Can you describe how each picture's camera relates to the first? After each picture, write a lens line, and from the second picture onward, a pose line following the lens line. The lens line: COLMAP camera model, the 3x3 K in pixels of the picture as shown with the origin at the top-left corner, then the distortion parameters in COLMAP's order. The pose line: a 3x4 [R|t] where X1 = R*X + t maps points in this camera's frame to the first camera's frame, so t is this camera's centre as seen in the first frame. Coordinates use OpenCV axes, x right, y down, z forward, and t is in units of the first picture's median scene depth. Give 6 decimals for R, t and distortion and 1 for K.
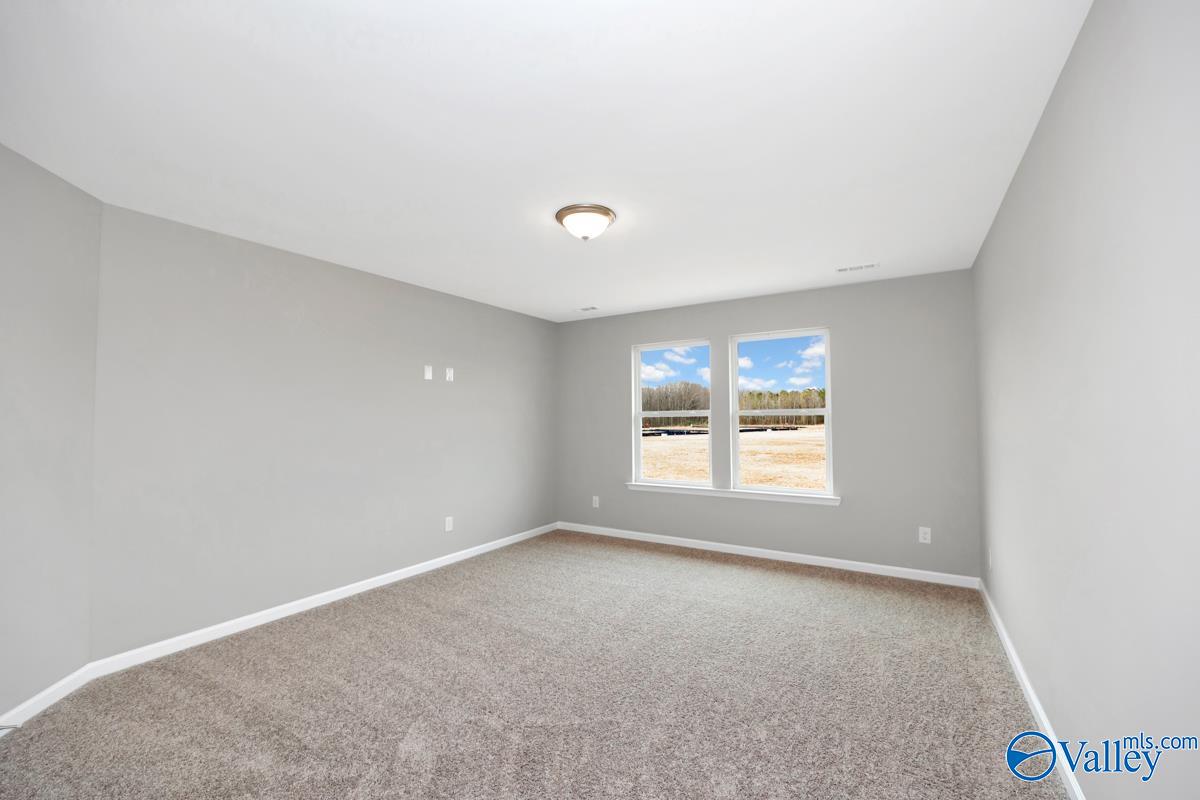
lens RADIAL K [[489.4, 0, 600.0], [0, 489.4, 400.0], [0, 0, 1]] dist [-0.000666, 0.000011]
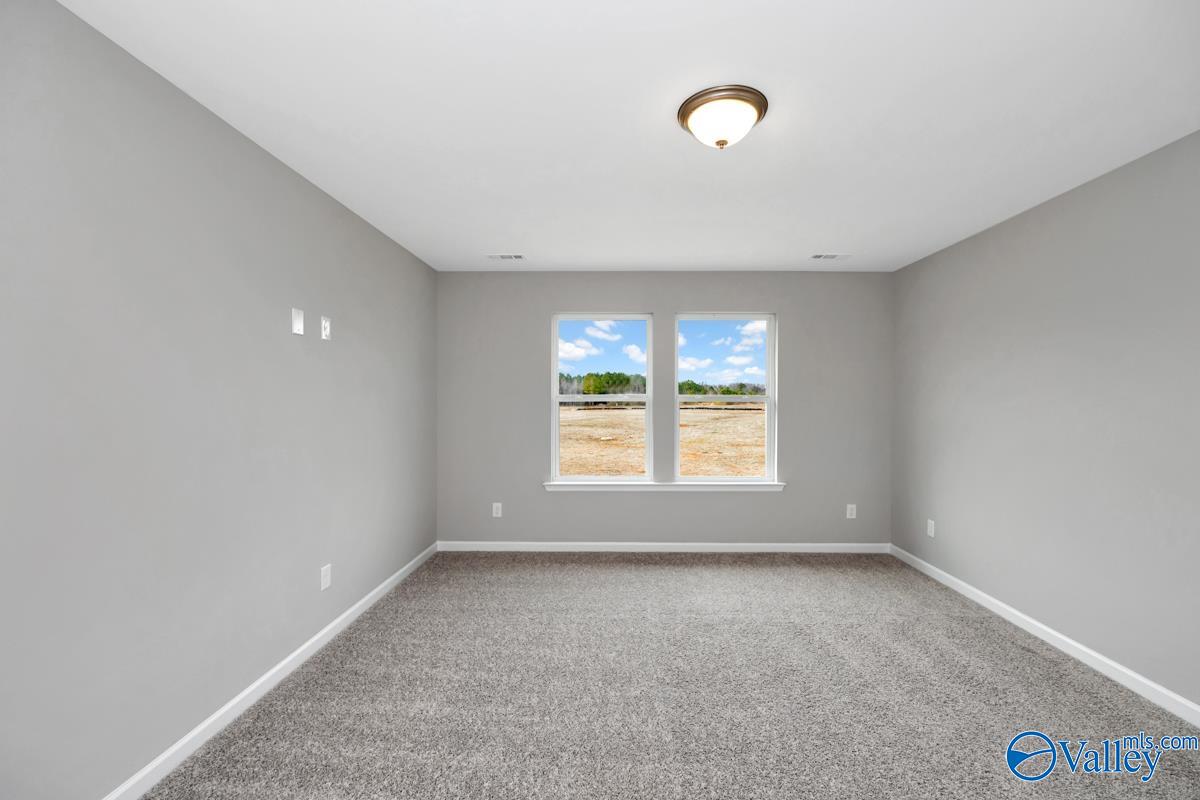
lens RADIAL K [[489.4, 0, 600.0], [0, 489.4, 400.0], [0, 0, 1]] dist [-0.000666, 0.000011]
pose [[0.849721, 0.009661, 0.527145, -0.330644], [-0.027520, 0.999282, 0.026046, 0.010198], [-0.526515, -0.036638, 0.849376, 0.307355]]
